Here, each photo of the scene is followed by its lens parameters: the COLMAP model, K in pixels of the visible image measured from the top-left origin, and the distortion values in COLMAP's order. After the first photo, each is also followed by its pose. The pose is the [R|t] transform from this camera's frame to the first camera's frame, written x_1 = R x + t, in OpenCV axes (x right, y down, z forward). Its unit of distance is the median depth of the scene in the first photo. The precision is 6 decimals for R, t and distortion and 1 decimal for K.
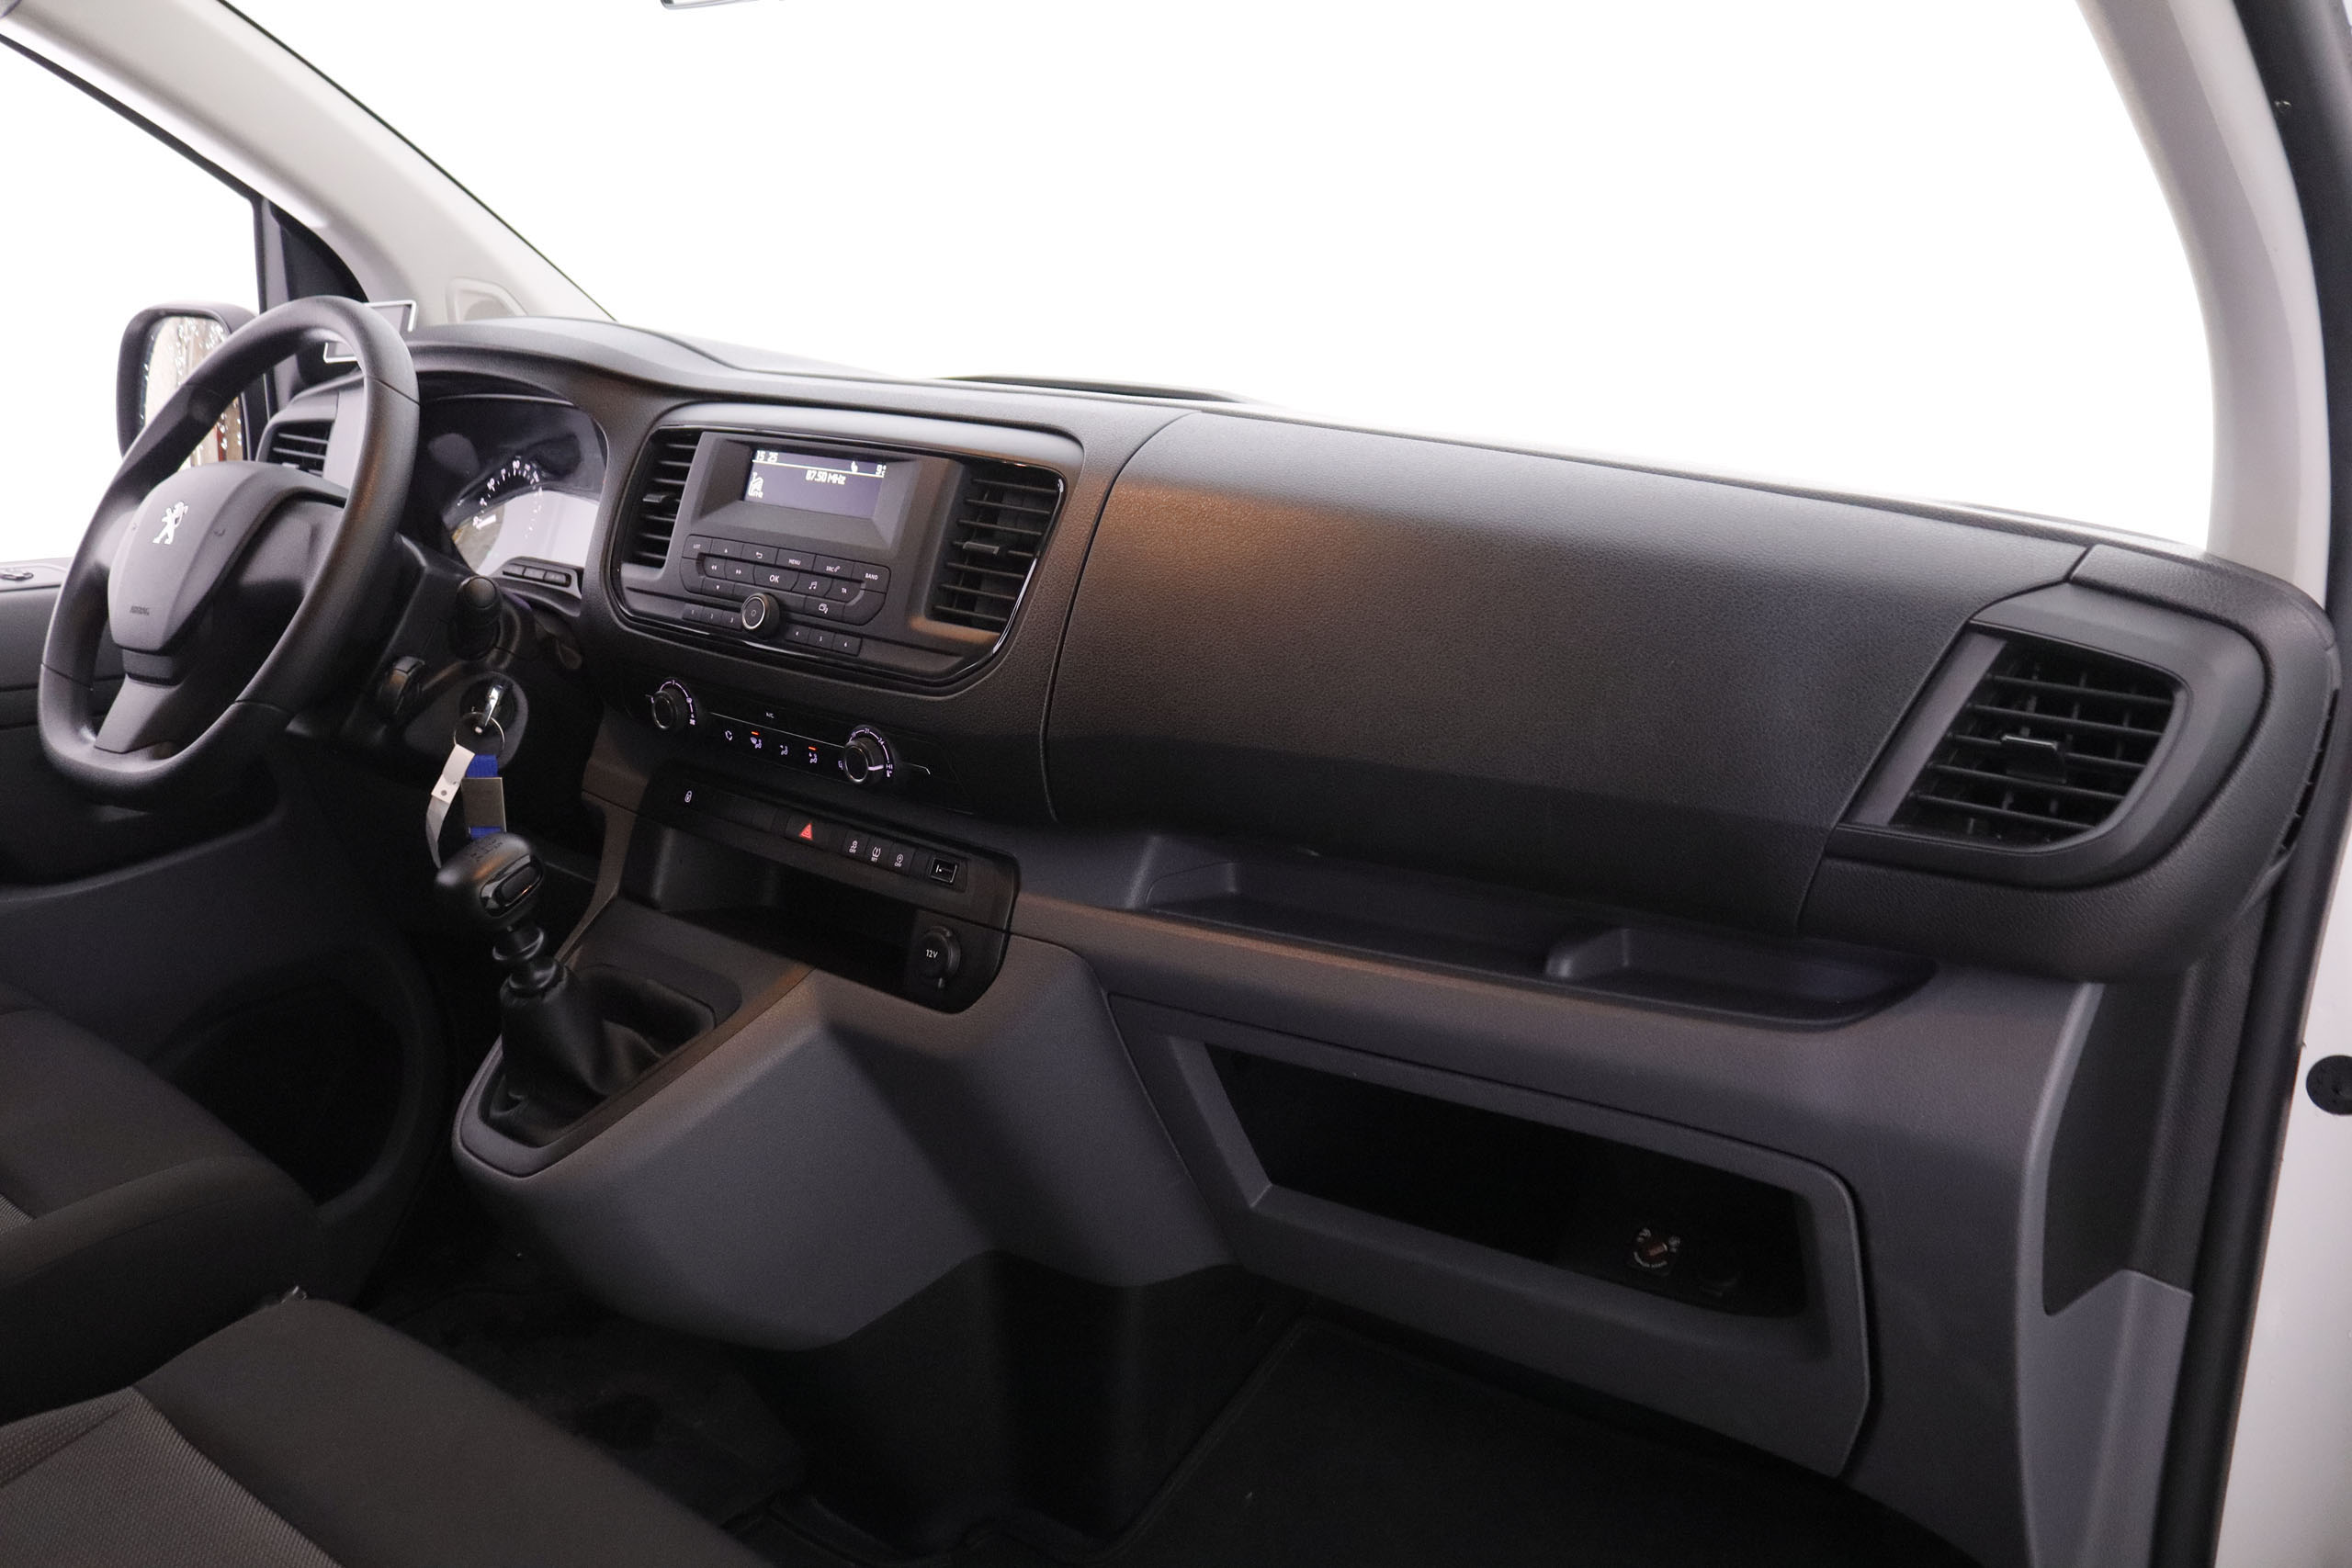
lens RADIAL K [[1962.1, 0, 1174.3], [0, 1962.1, 751.7], [0, 0, 1]] dist [-0.205228, 0.187932]
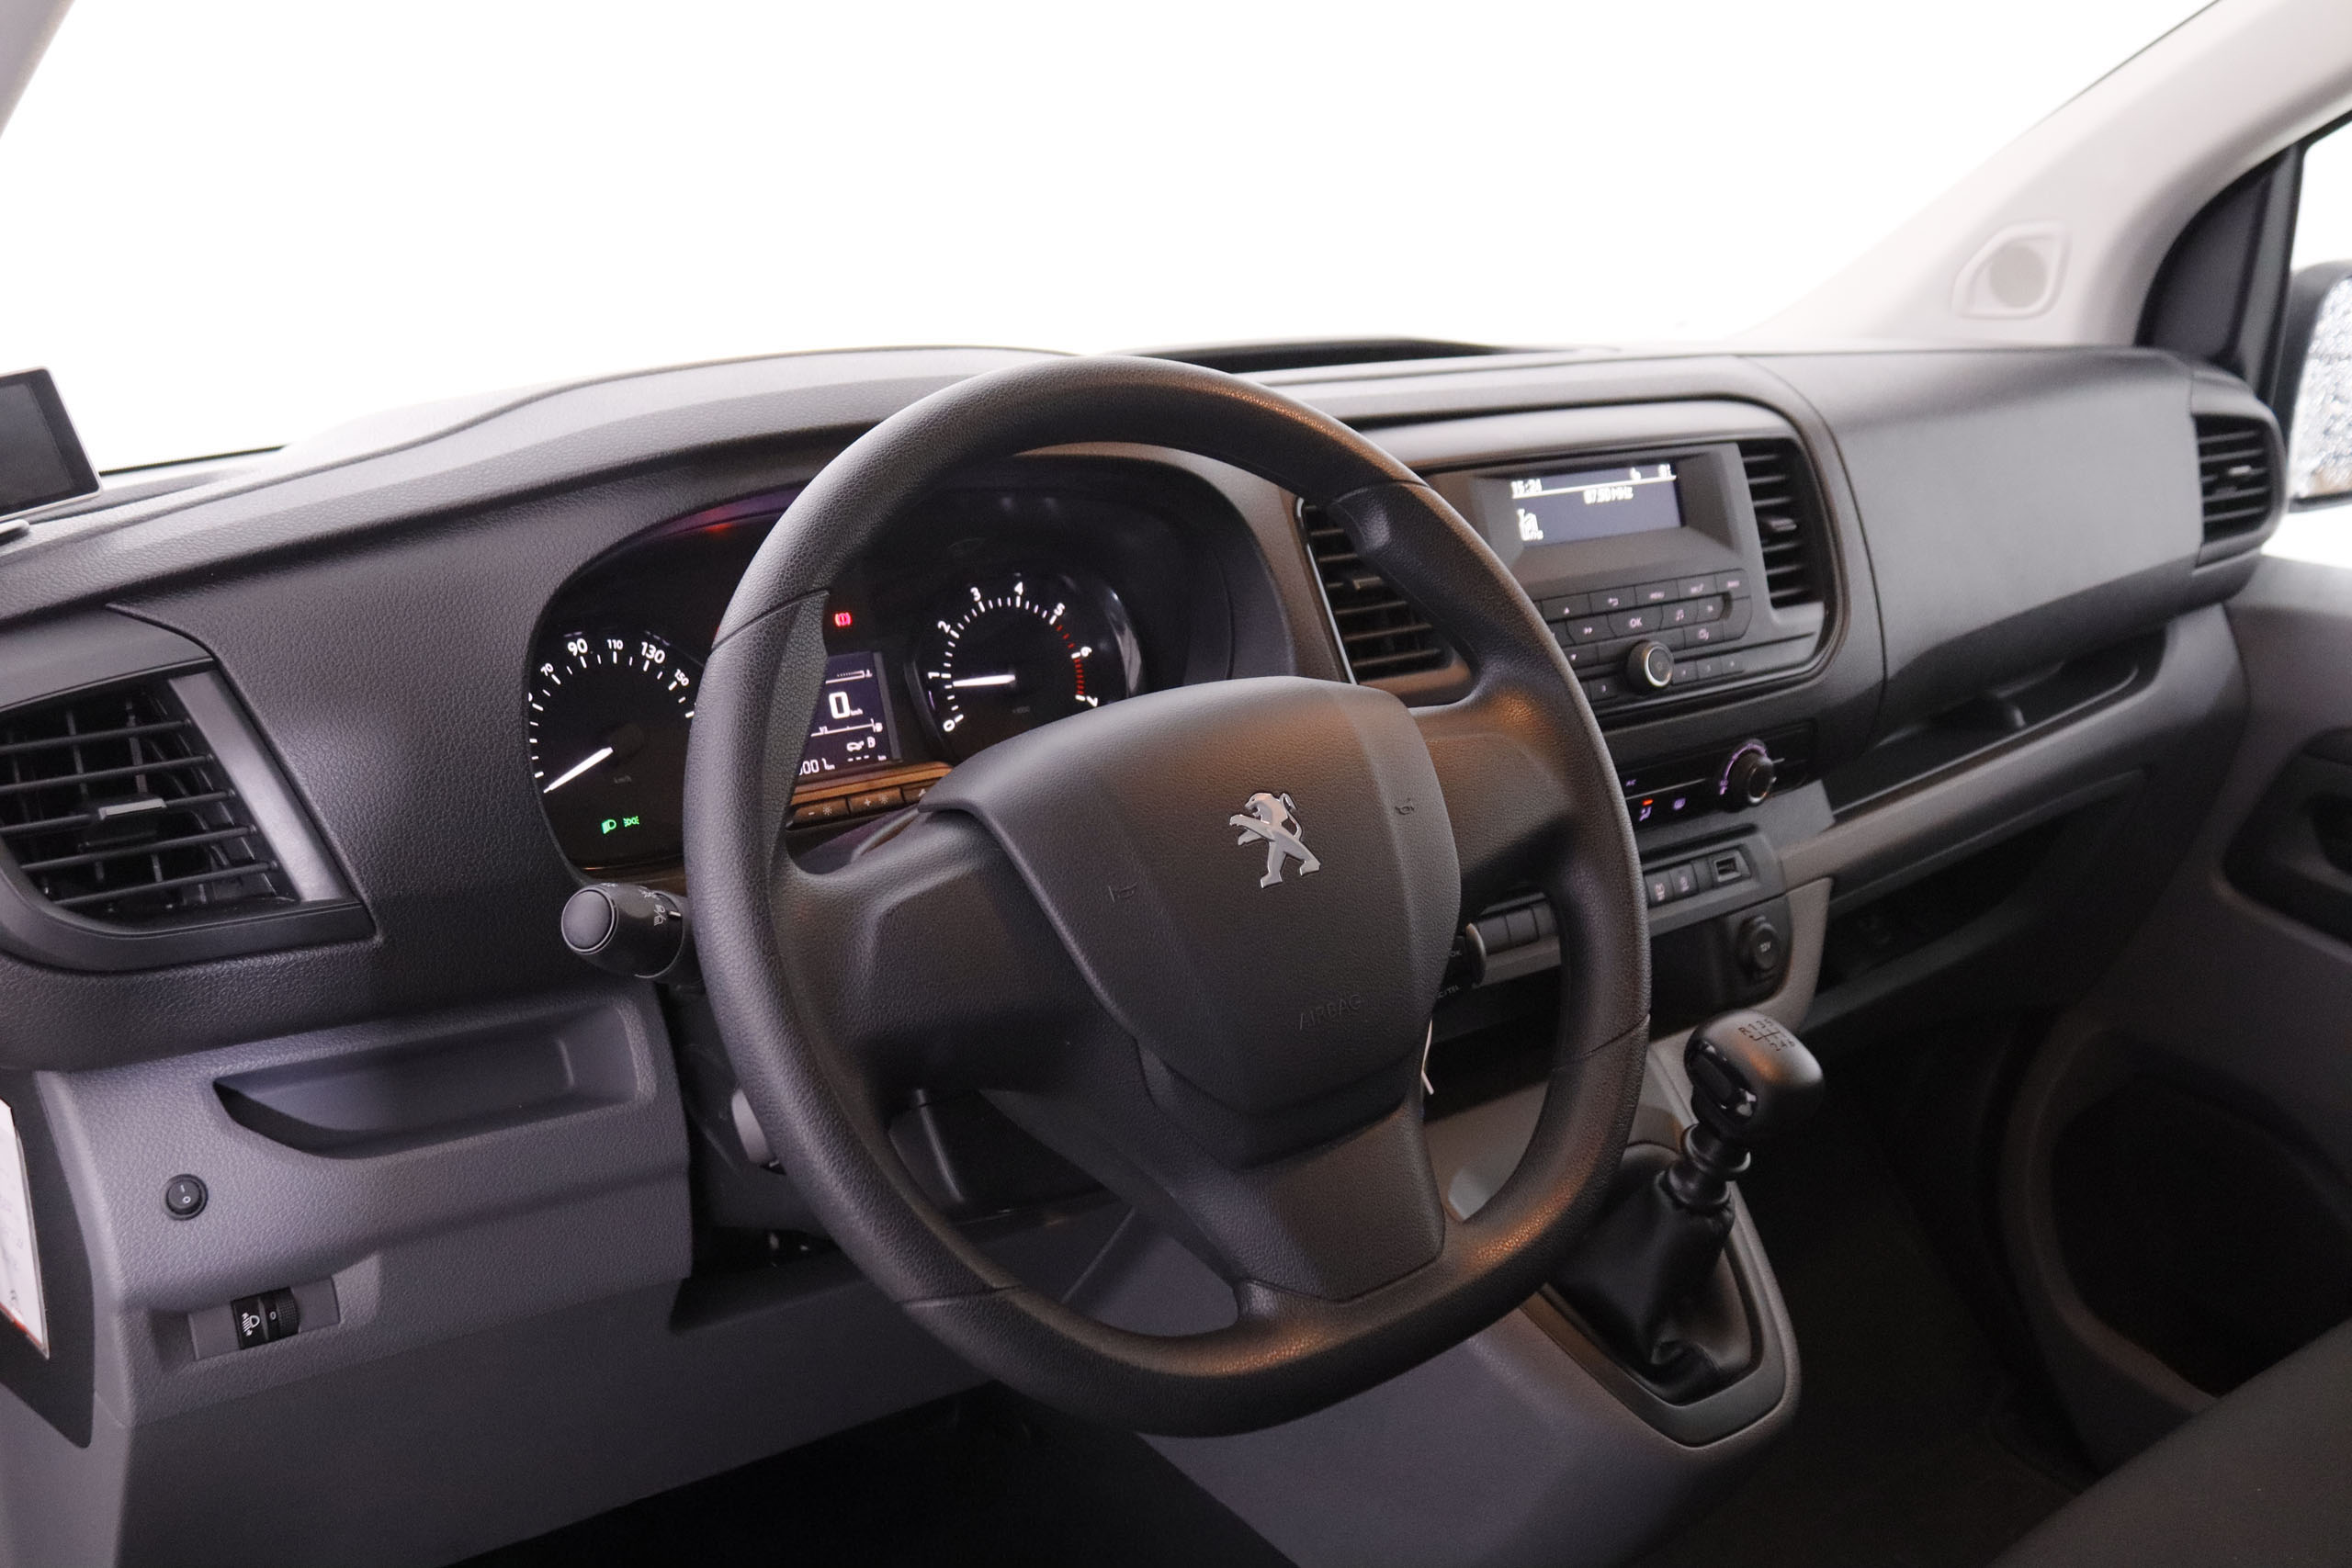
lens RADIAL K [[2444.6, 0, 1176.0], [0, 2444.6, 784.0], [0, 0, 1]] dist [-0.152732, -0.003619]
pose [[0.224357, -0.308165, 0.924499, -1.240681], [0.209480, 0.941757, 0.263081, -0.340731], [-0.951726, 0.134640, 0.275844, 0.906796]]
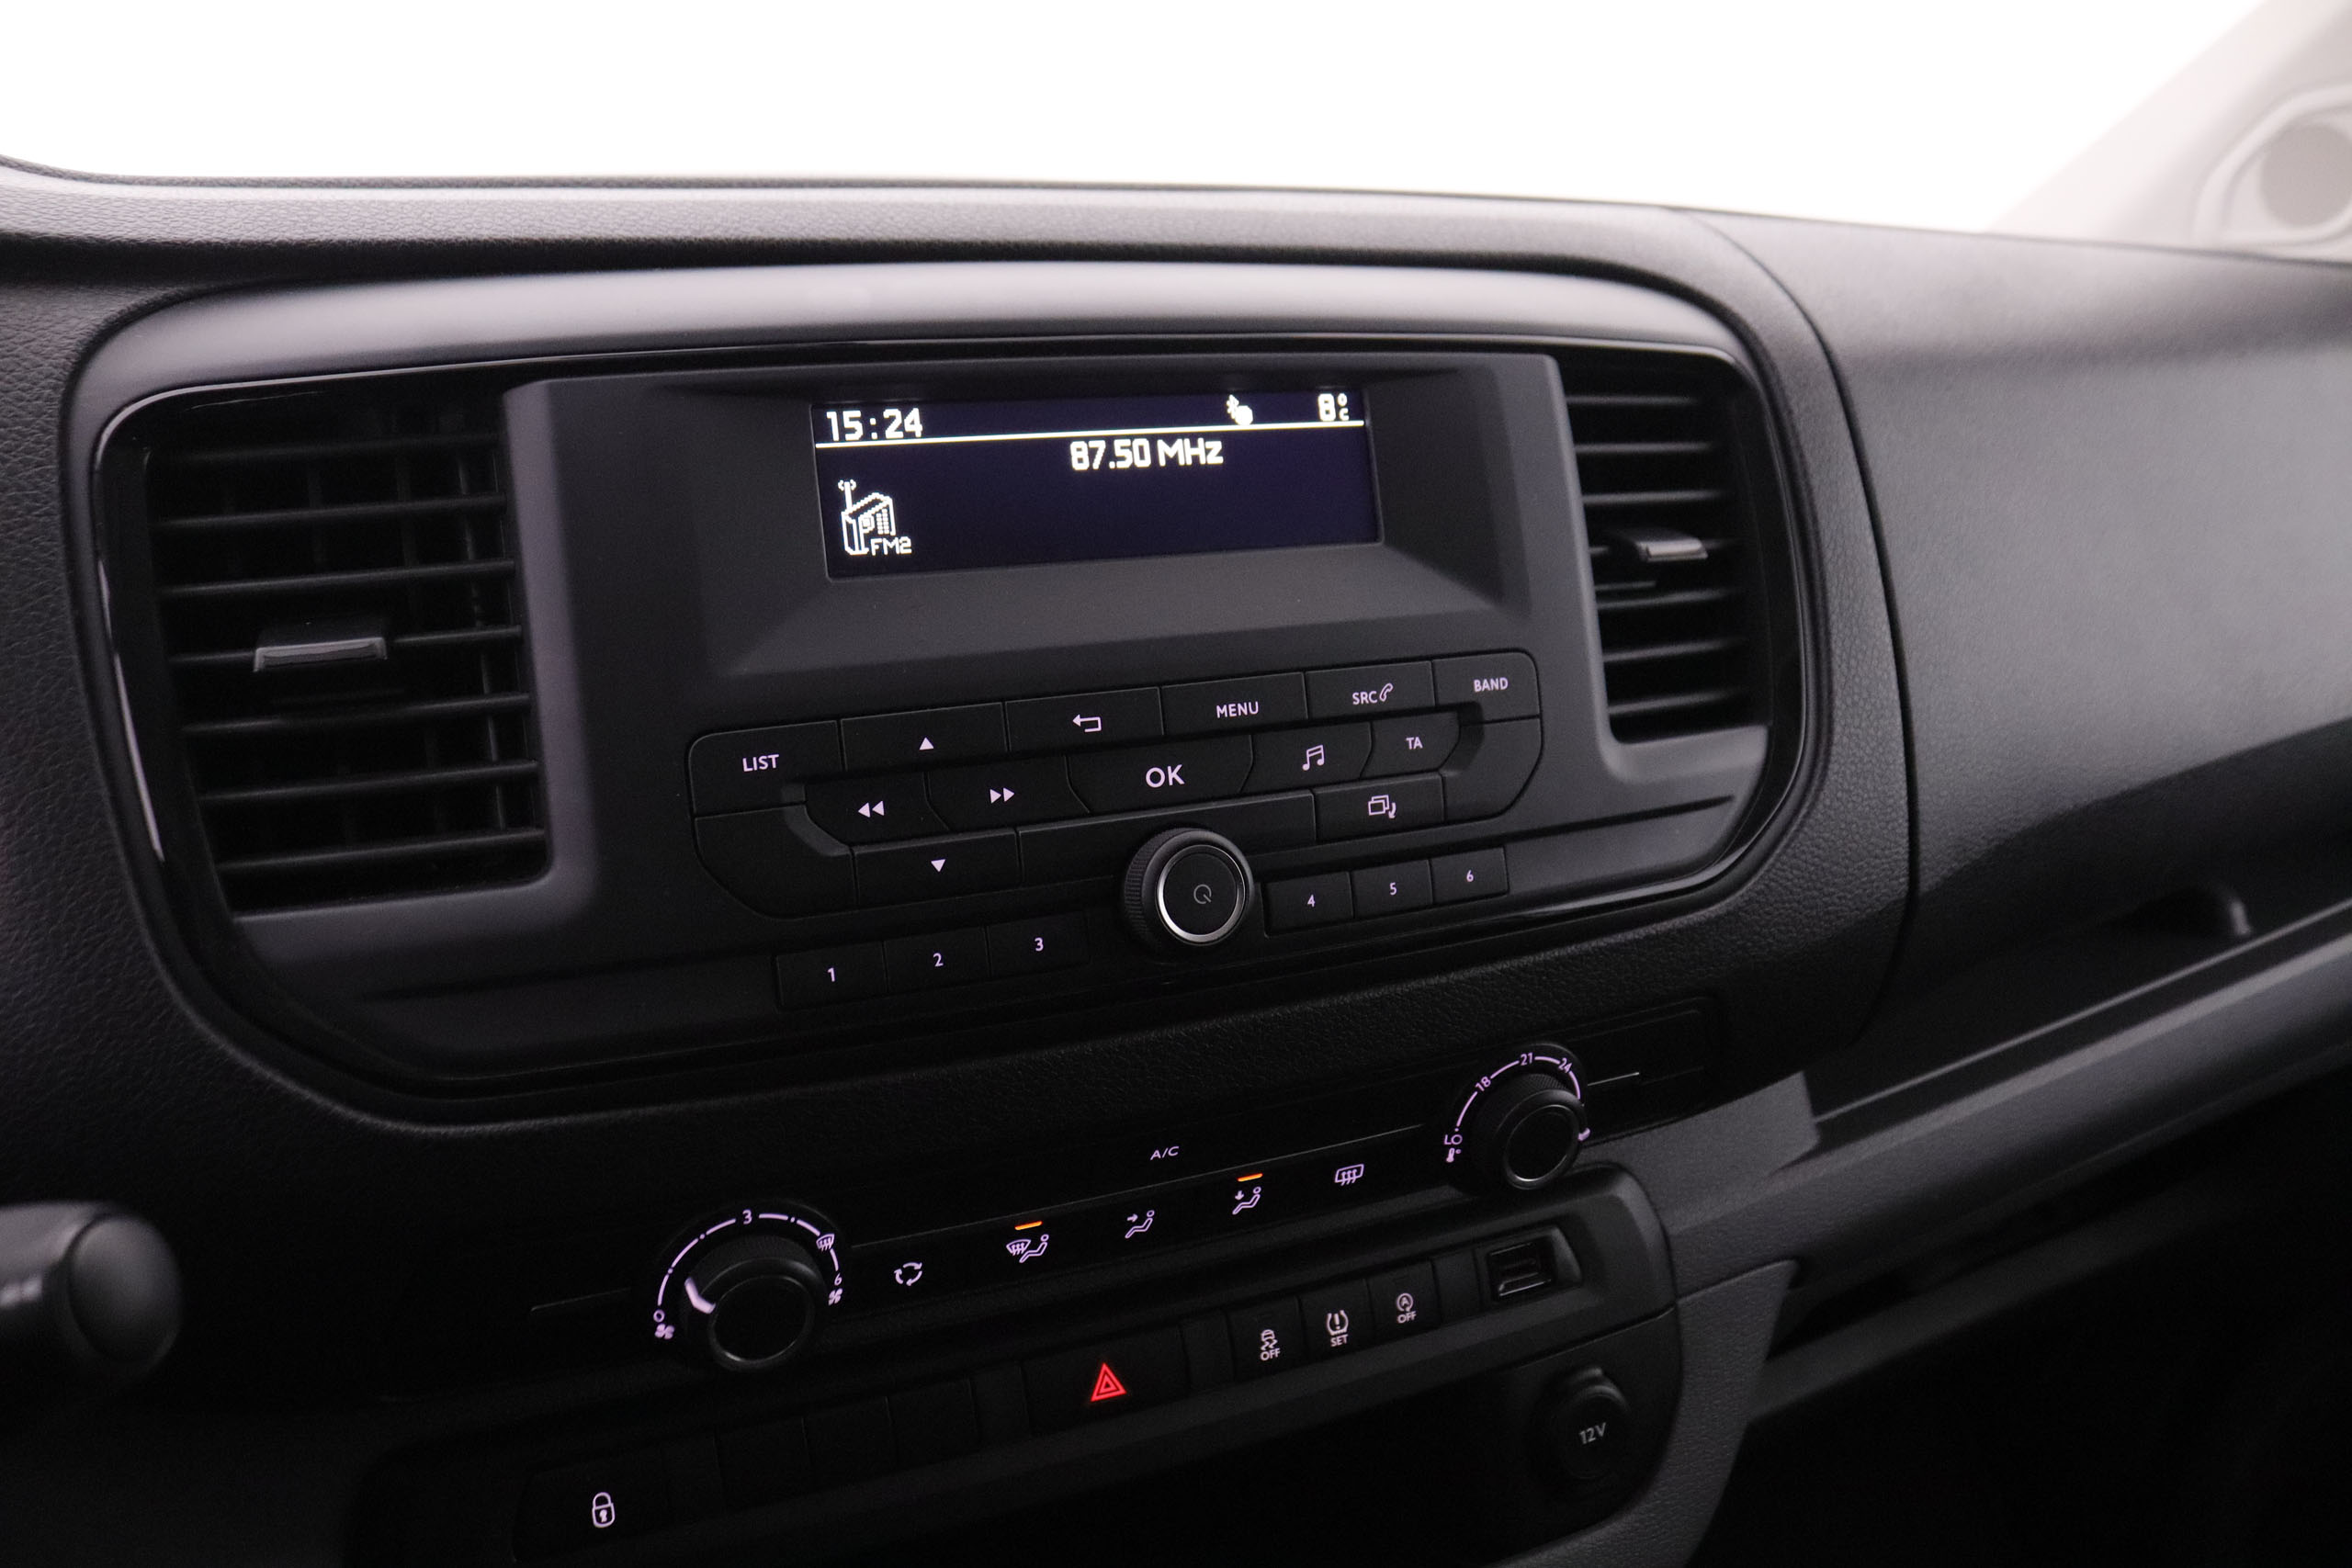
lens RADIAL K [[1962.1, 0, 1174.3], [0, 1962.1, 751.7], [0, 0, 1]] dist [-0.205228, 0.187932]
pose [[0.428248, -0.296904, 0.853493, -0.490719], [0.194571, 0.952627, 0.233762, -0.171308], [-0.882466, 0.065957, 0.465730, 0.839438]]
